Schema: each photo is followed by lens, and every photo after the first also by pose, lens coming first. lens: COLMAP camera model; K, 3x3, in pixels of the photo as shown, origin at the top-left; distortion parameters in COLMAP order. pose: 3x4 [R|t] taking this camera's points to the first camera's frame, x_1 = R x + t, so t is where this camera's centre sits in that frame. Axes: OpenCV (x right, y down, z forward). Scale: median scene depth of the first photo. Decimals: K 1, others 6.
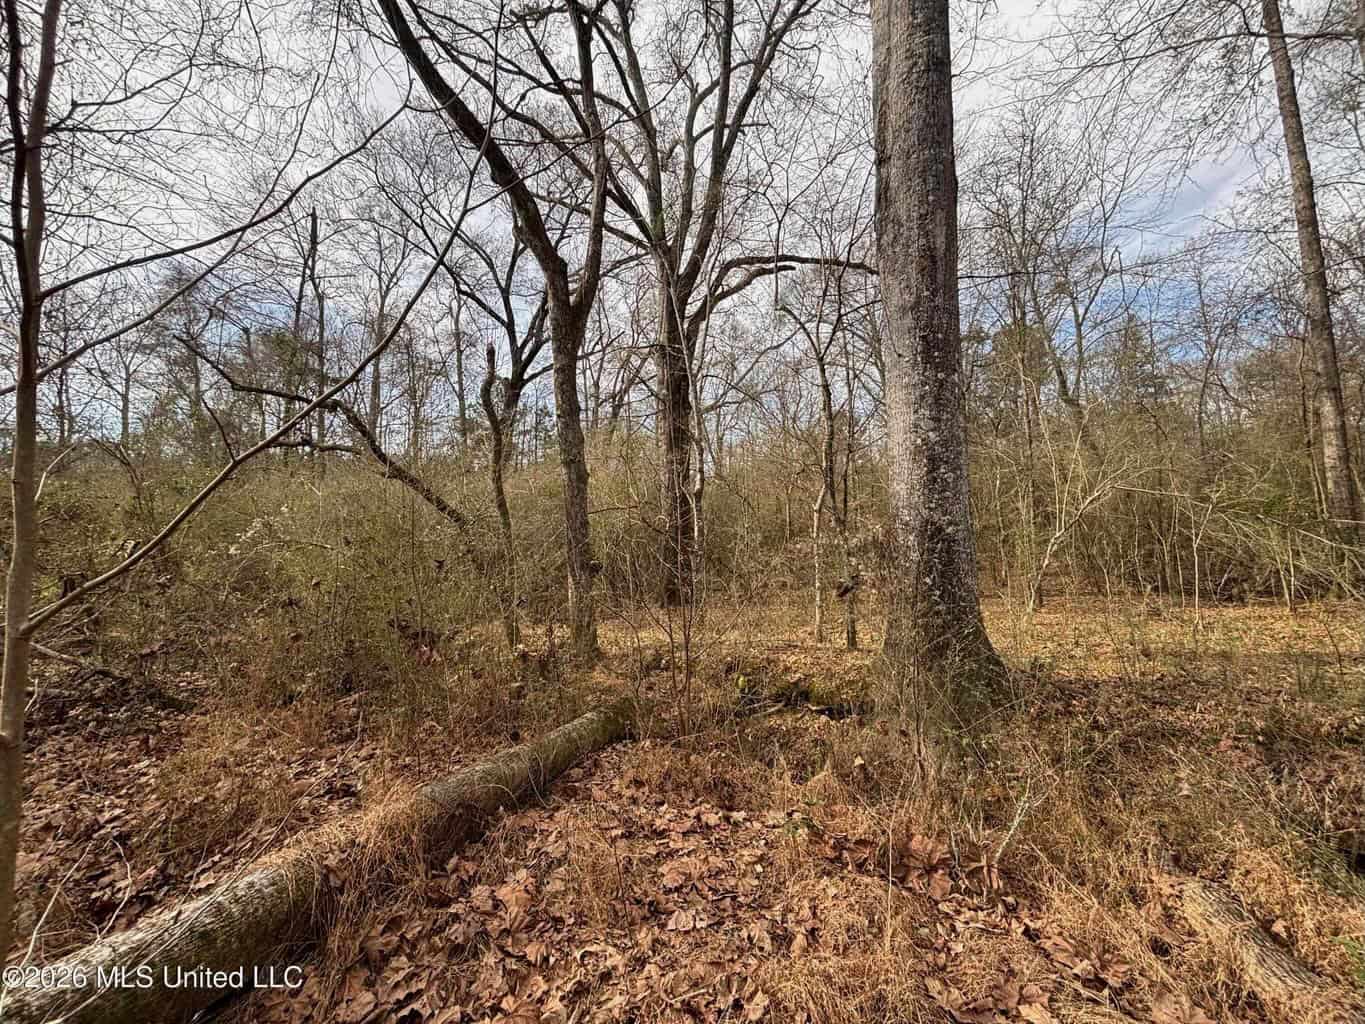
lens RADIAL K [[550.1, 0, 682.3], [0, 550.1, 511.7], [0, 0, 1]] dist [-0.007452, -0.000027]
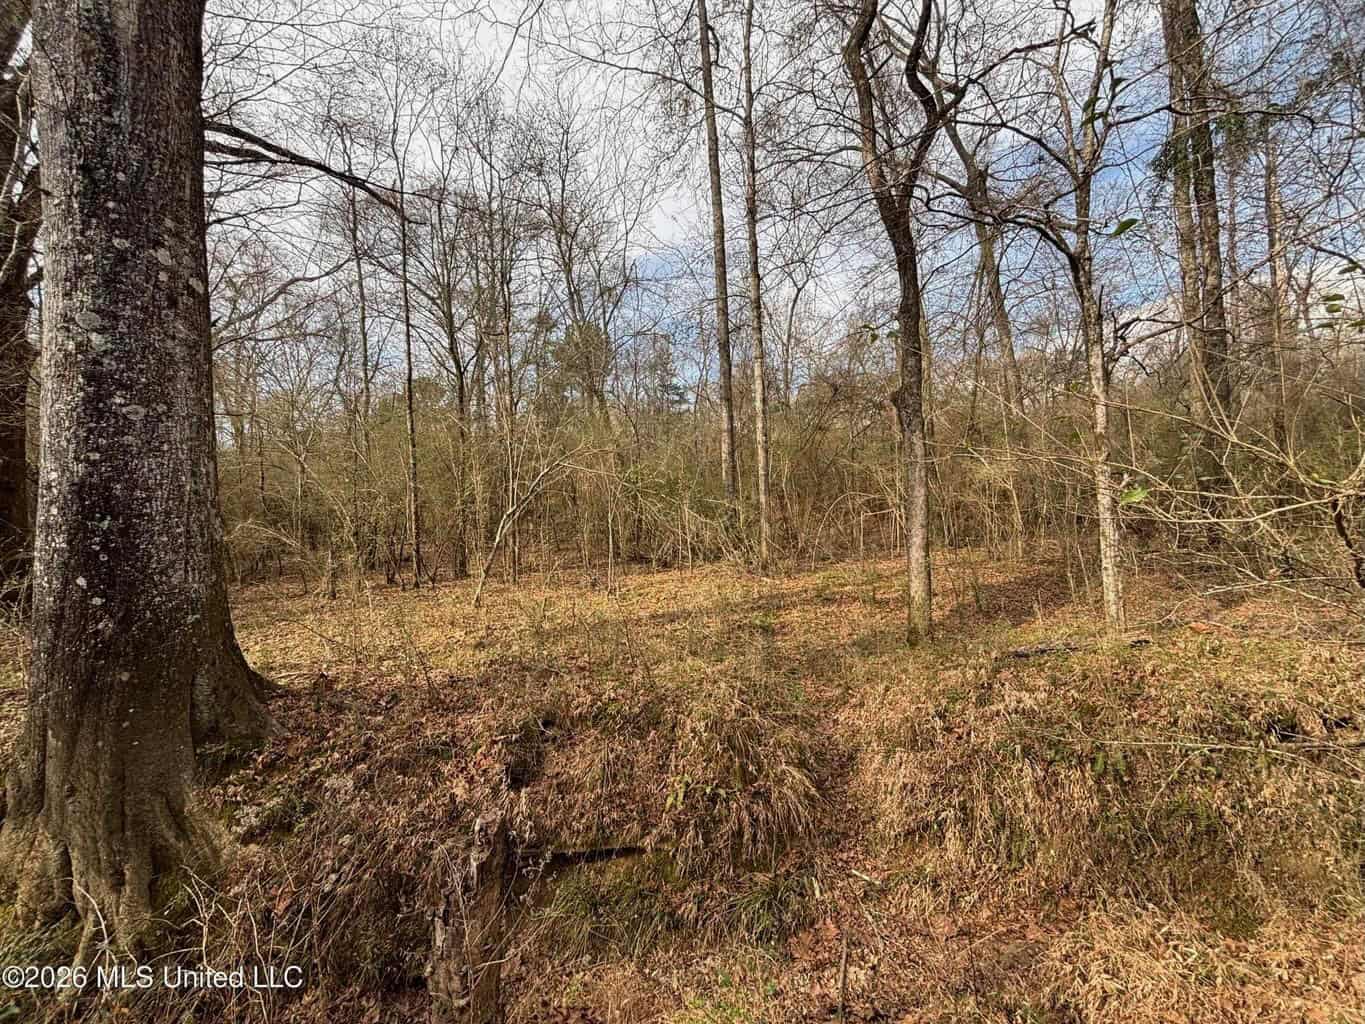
lens RADIAL K [[550.1, 0, 683.0], [0, 550.1, 513.4], [0, 0, 1]] dist [-0.007452, -0.000027]
pose [[0.761519, 0.001829, 0.648140, 0.551830], [-0.029772, 0.999039, 0.032161, 0.011944], [-0.647459, -0.043787, 0.760842, 0.127770]]
